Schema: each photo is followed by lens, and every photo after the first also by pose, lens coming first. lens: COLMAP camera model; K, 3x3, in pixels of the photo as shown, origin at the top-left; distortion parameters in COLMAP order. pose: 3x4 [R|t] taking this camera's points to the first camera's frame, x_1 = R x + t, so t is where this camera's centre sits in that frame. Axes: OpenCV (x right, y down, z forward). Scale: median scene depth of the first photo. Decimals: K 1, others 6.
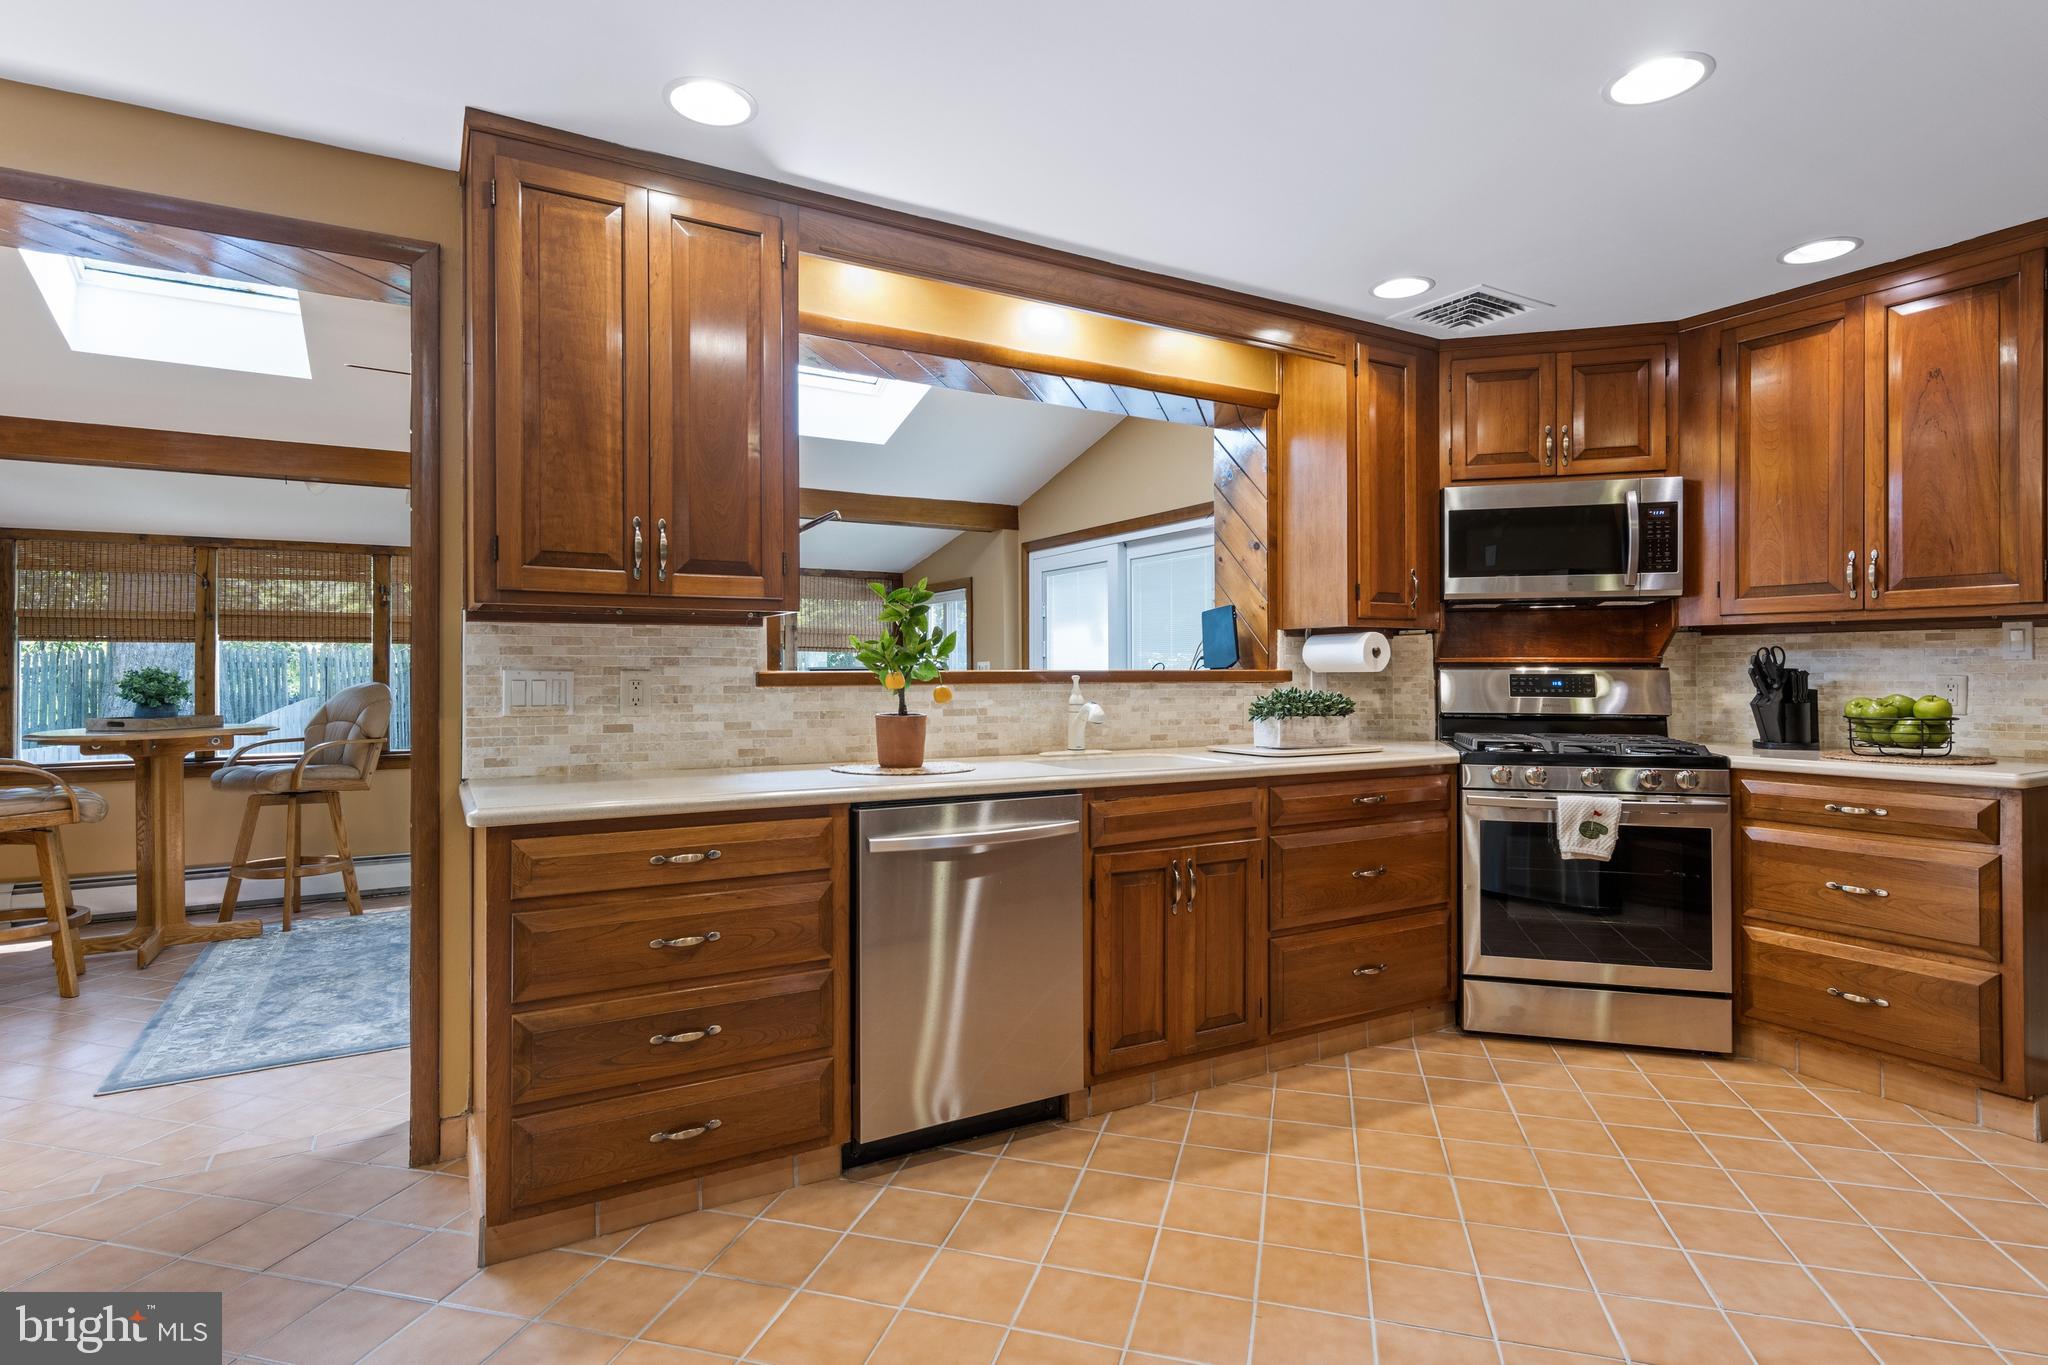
lens RADIAL K [[1059.8, 0, 1033.8], [0, 1059.8, 669.5], [0, 0, 1]] dist [0.020216, -0.007196]
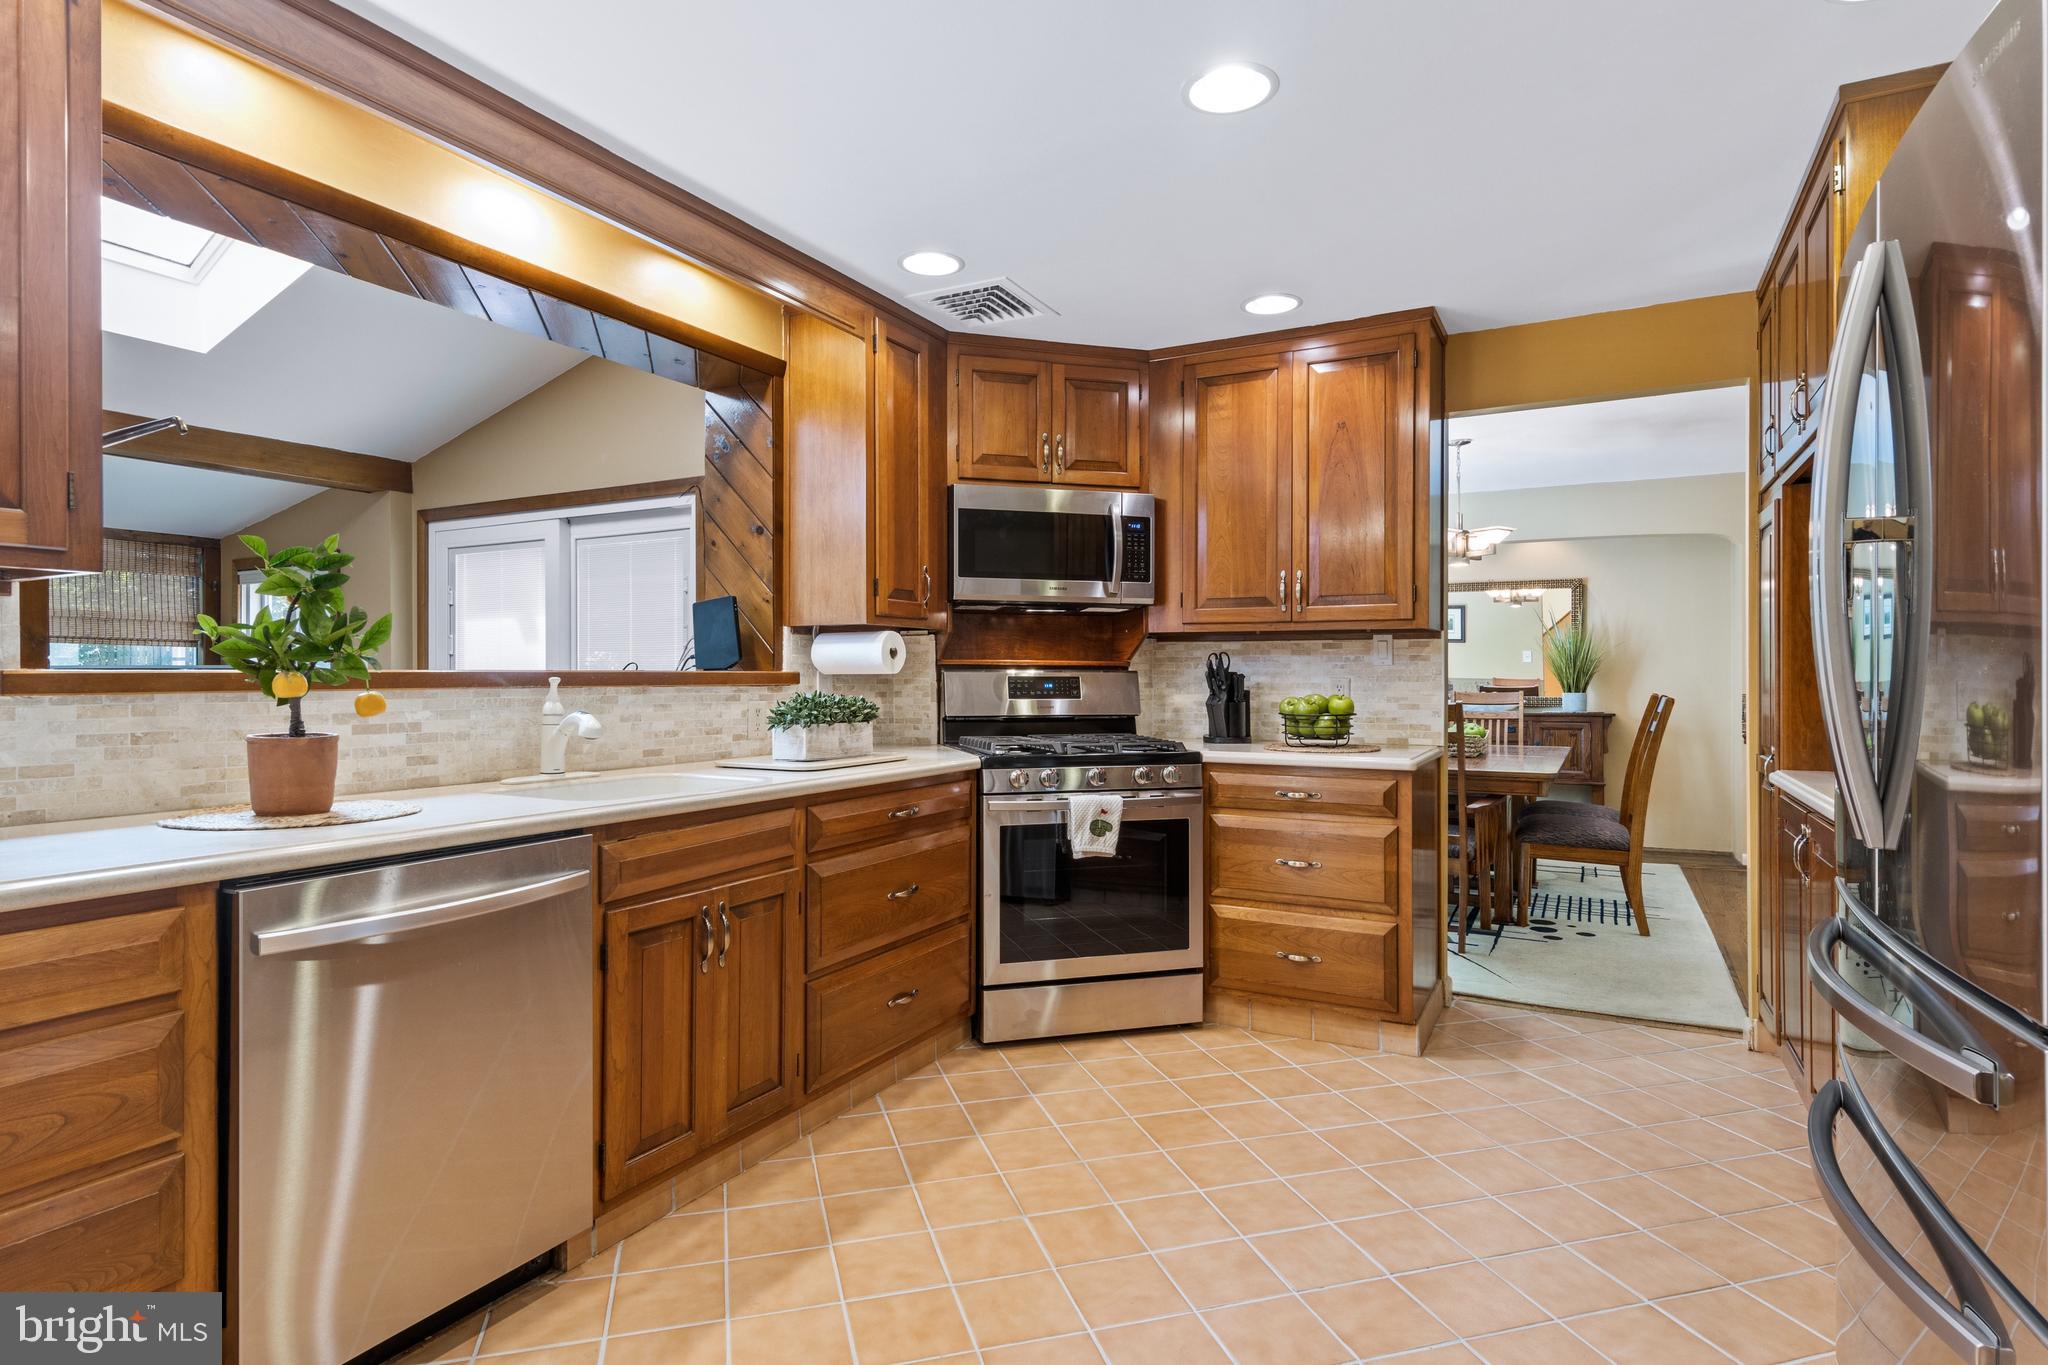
lens RADIAL K [[1059.8, 0, 1024.4], [0, 1059.8, 675.0], [0, 0, 1]] dist [0.020216, -0.007196]
pose [[0.855338, 0.002312, 0.518066, -0.070487], [-0.003753, 0.999991, 0.001733, 0.001340], [-0.518057, -0.003427, 0.855339, 0.161311]]
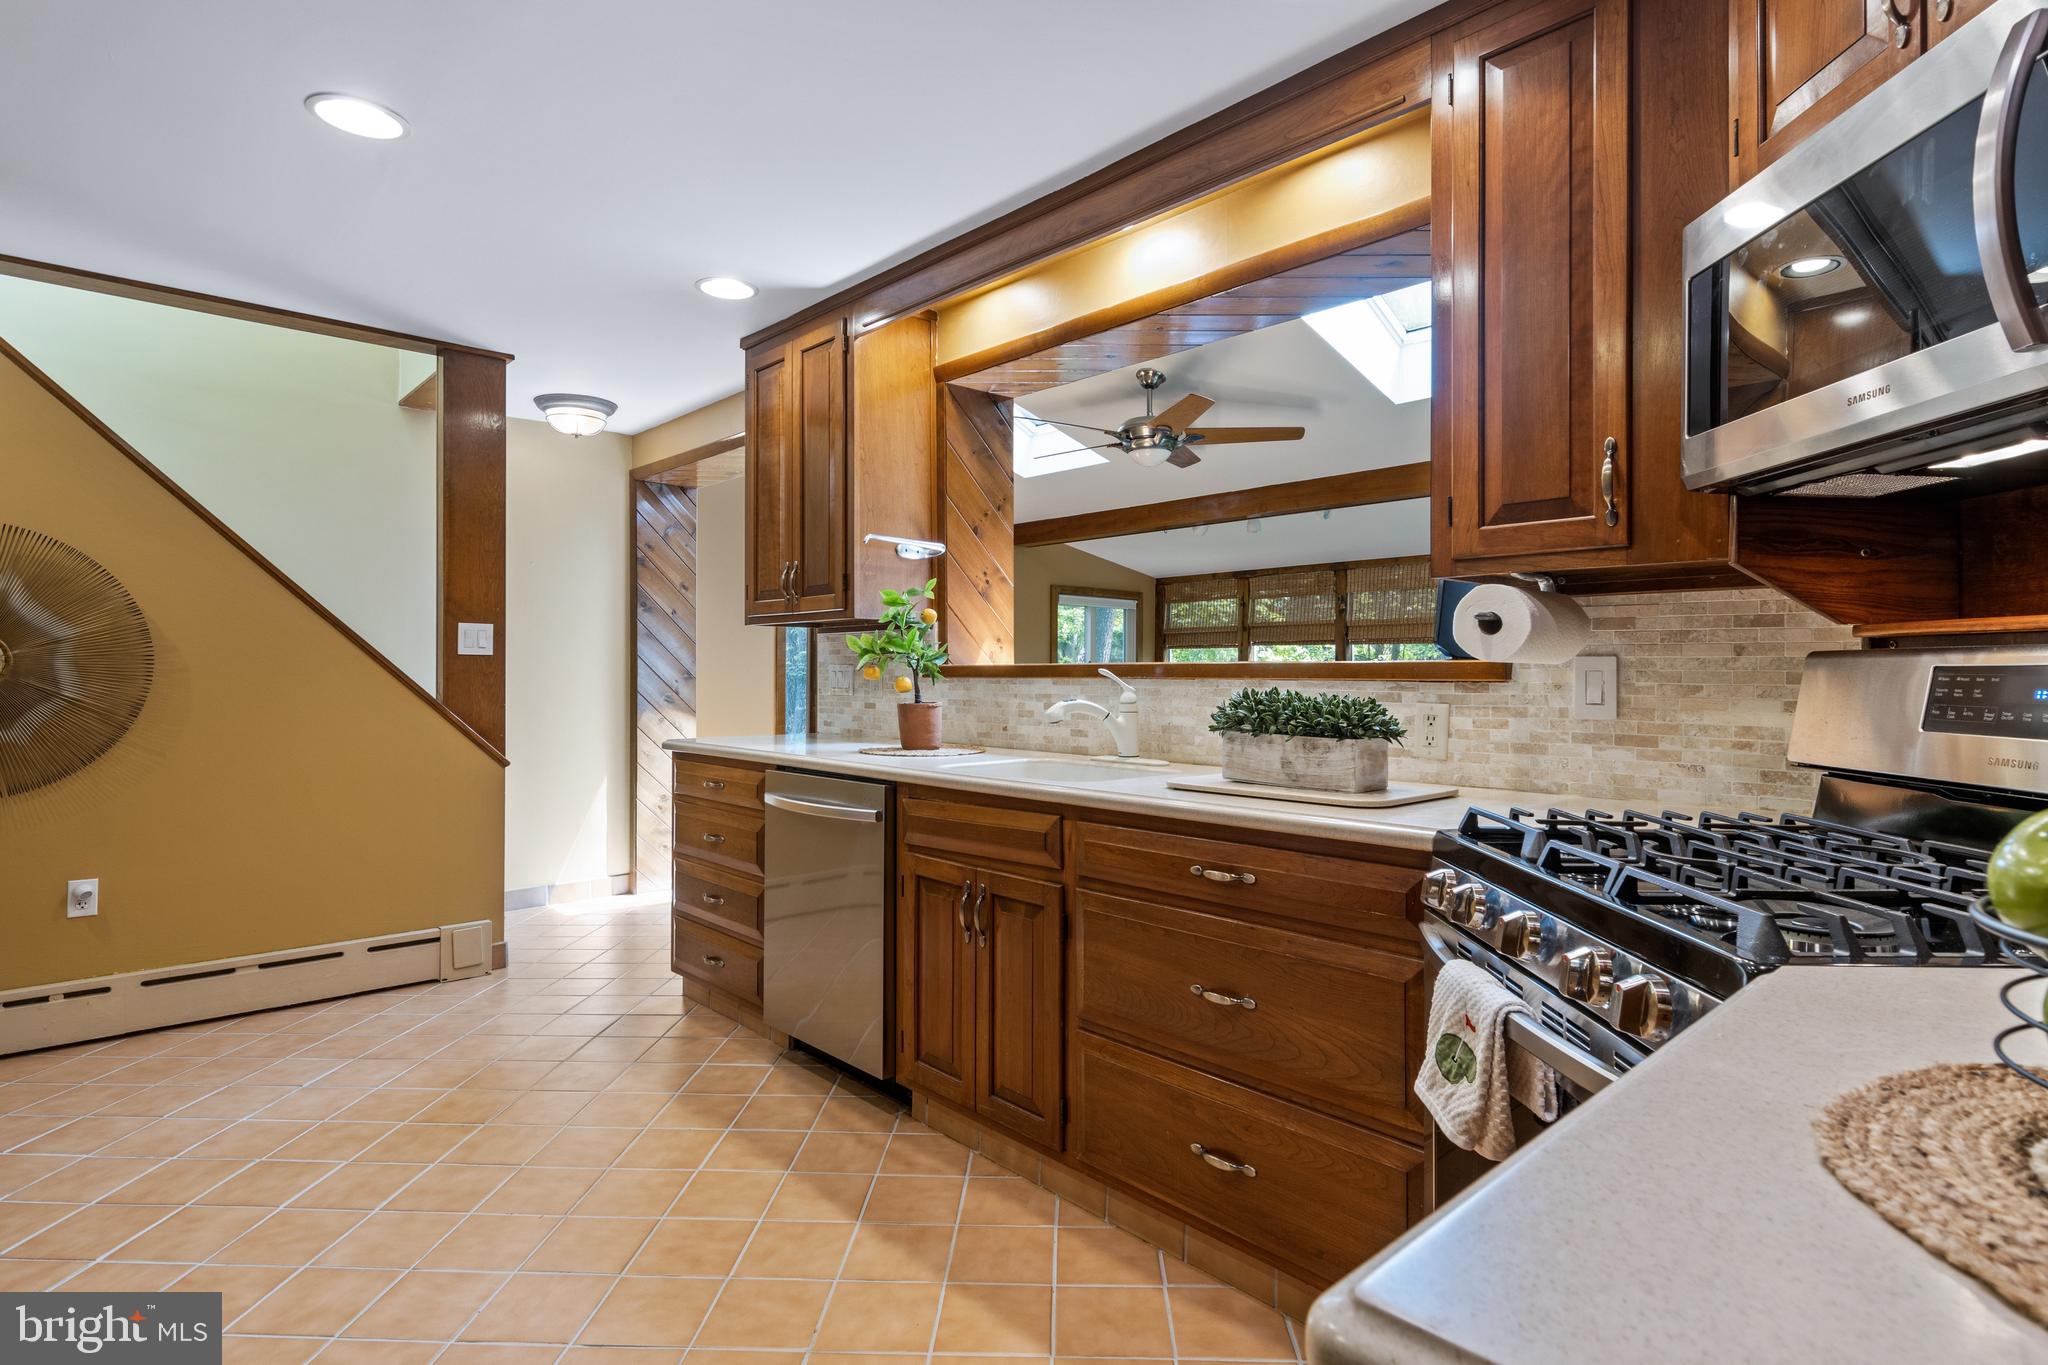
lens RADIAL K [[1059.8, 0, 1023.3], [0, 1059.8, 664.9], [0, 0, 1]] dist [0.020216, -0.007196]
pose [[0.213694, -0.004330, -0.976891, 0.882127], [0.002284, 0.999990, -0.003933, 0.005647], [0.976898, -0.001391, 0.213701, 0.762997]]
